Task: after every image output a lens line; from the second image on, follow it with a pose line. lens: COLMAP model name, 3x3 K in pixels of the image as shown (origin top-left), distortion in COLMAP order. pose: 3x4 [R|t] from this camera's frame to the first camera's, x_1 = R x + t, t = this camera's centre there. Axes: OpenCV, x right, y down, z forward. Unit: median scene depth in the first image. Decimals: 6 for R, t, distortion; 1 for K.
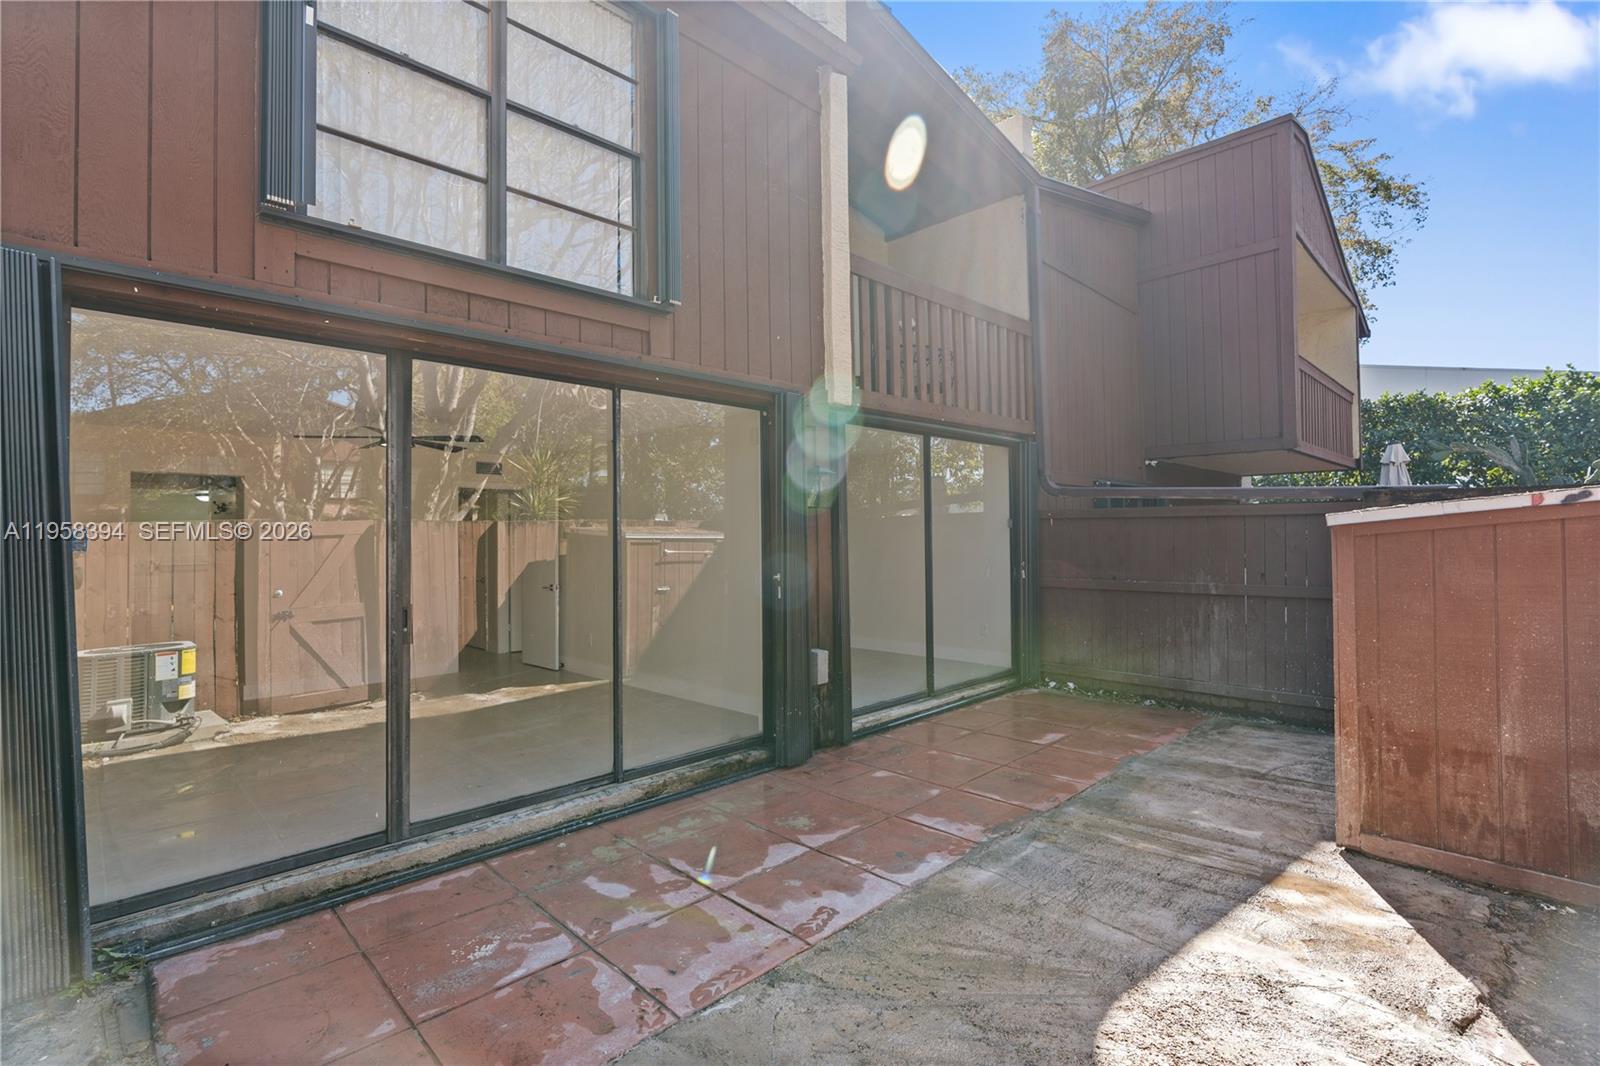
lens RADIAL K [[737.2, 0, 794.6], [0, 737.2, 533.4], [0, 0, 1]] dist [-0.005791, 0.003085]
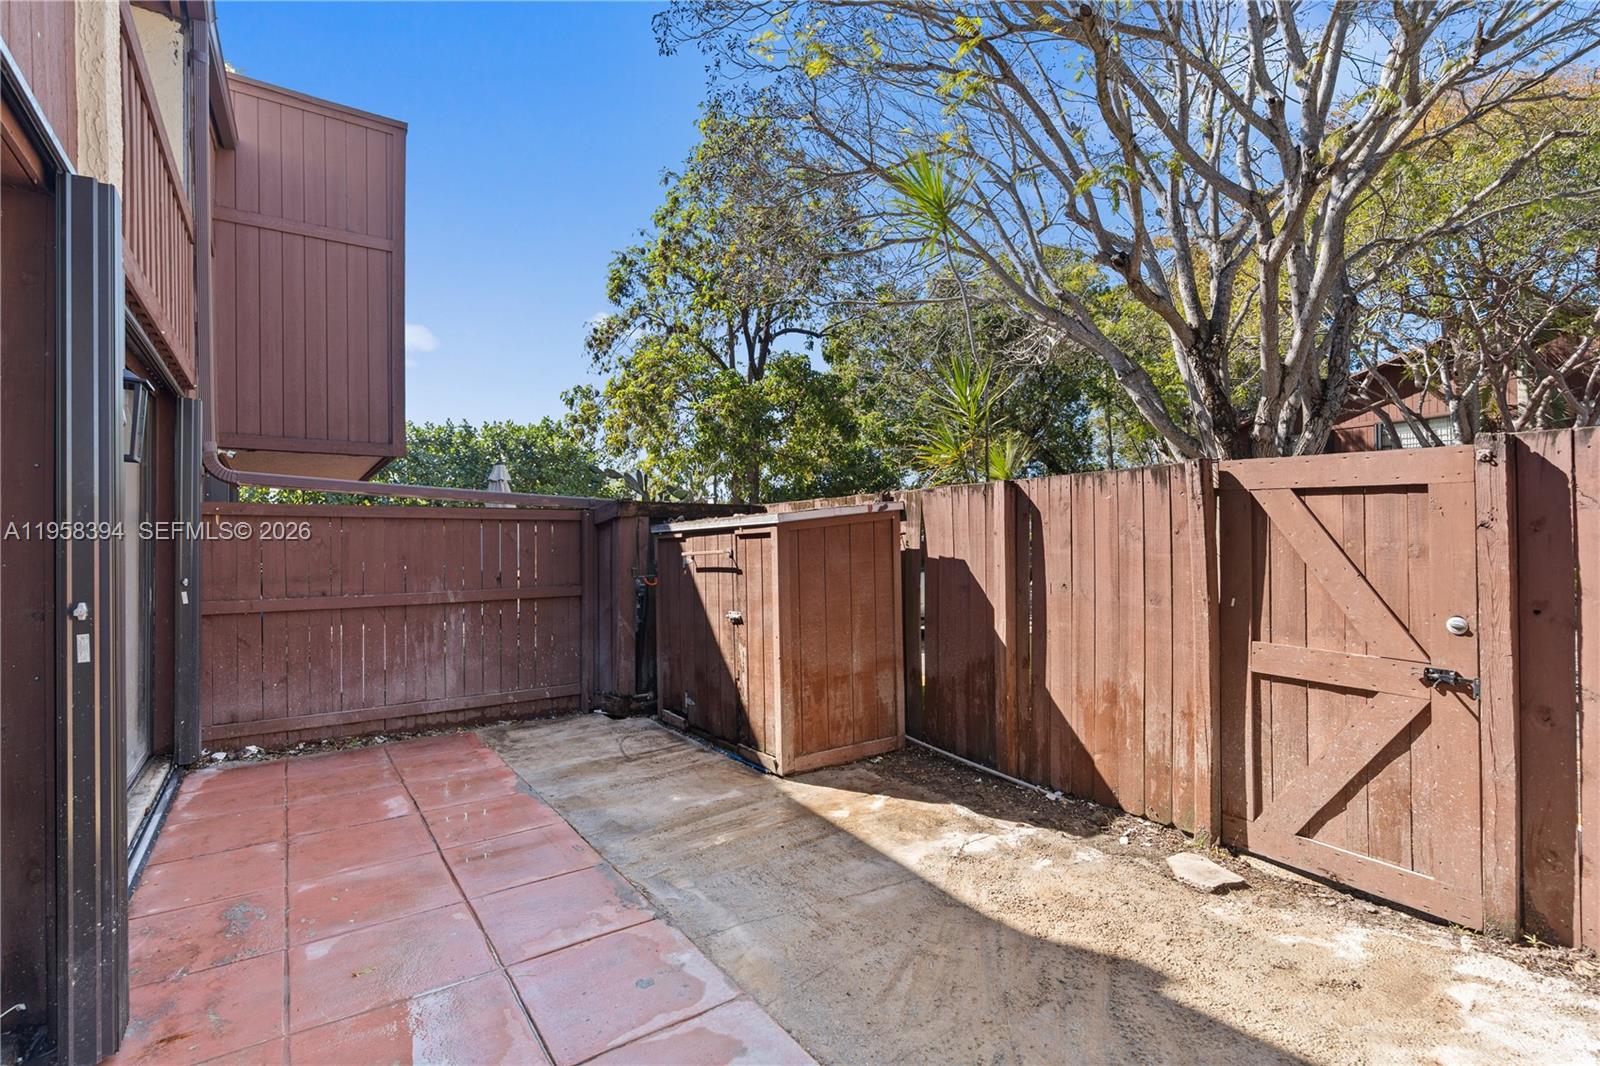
lens RADIAL K [[737.2, 0, 803.6], [0, 737.2, 535.6], [0, 0, 1]] dist [-0.005791, 0.003085]
pose [[0.159115, 0.021214, 0.987032, -0.471375], [0.006969, 0.999720, -0.022611, 0.036763], [-0.987236, 0.010477, 0.158922, 0.685549]]
